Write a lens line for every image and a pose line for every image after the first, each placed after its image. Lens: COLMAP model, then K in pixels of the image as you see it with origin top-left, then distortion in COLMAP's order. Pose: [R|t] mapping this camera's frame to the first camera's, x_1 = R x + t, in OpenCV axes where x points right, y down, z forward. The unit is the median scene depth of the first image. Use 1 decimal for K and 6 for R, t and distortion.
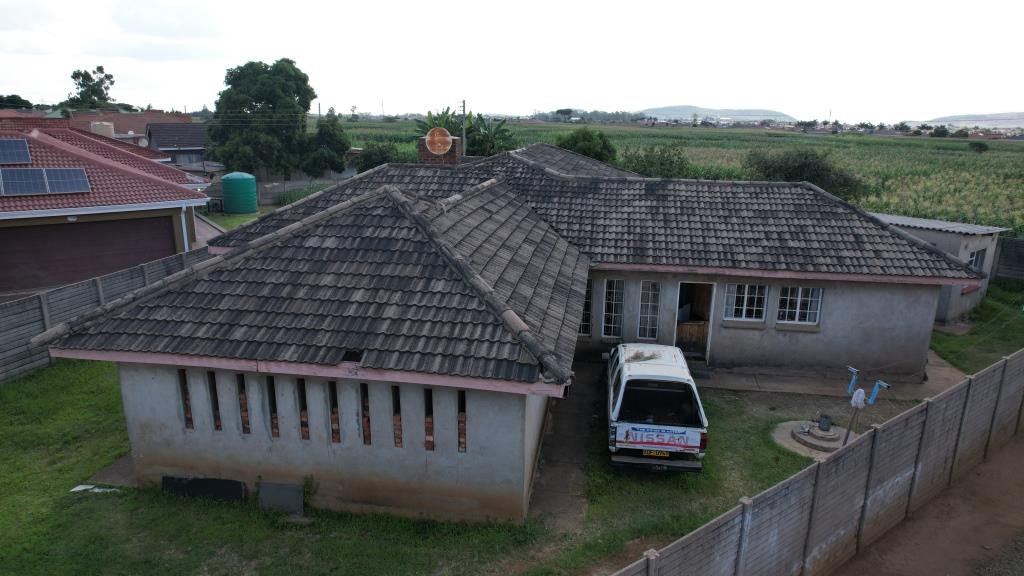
lens RADIAL K [[651.2, 0, 515.1], [0, 651.2, 287.7], [0, 0, 1]] dist [-0.054695, 0.035633]
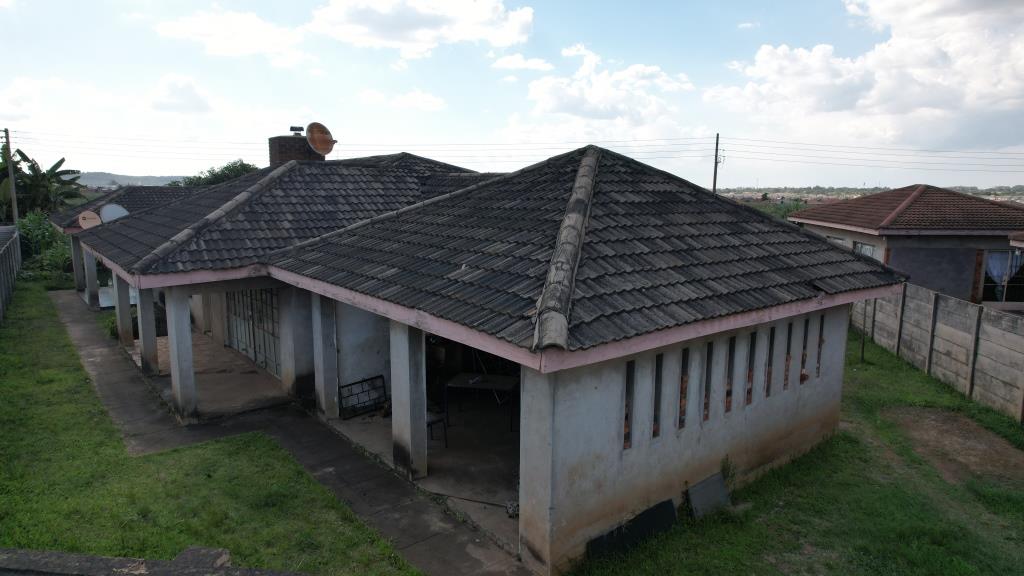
lens RADIAL K [[651.2, 0, 513.1], [0, 651.2, 289.1], [0, 0, 1]] dist [-0.054695, 0.035633]
pose [[0.679953, -0.118526, 0.723613, -1.099028], [0.190146, 0.981593, -0.017892, 0.036079], [-0.708172, 0.149758, 0.689974, 0.577442]]
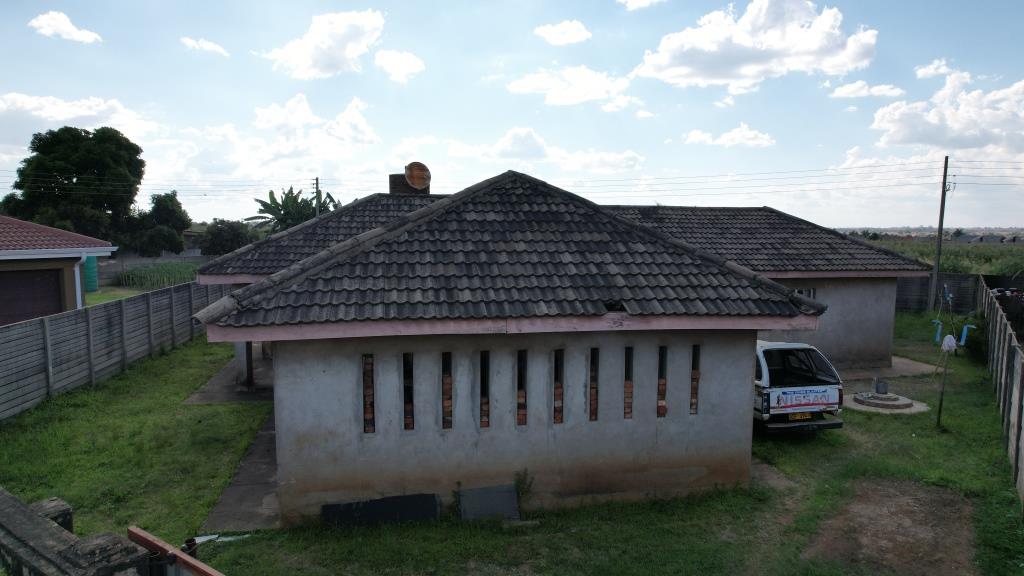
lens RADIAL K [[651.2, 0, 514.2], [0, 651.2, 293.4], [0, 0, 1]] dist [-0.054695, 0.035633]
pose [[0.941586, -0.038920, 0.334516, -0.606197], [0.089433, 0.986532, -0.136955, 0.176601], [-0.324681, 0.158872, 0.932385, 0.166816]]
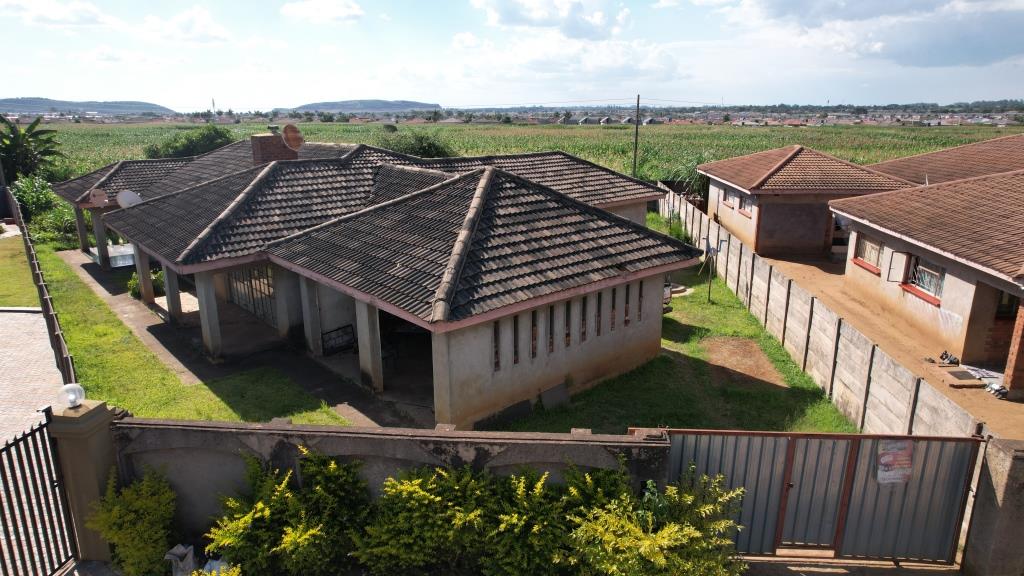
lens RADIAL K [[651.2, 0, 516.3], [0, 651.2, 289.2], [0, 0, 1]] dist [-0.054695, 0.035633]
pose [[0.636021, -0.218924, 0.739966, -1.377427], [0.208825, 0.971963, 0.108071, -0.057590], [-0.742879, 0.085788, 0.663906, 0.142725]]
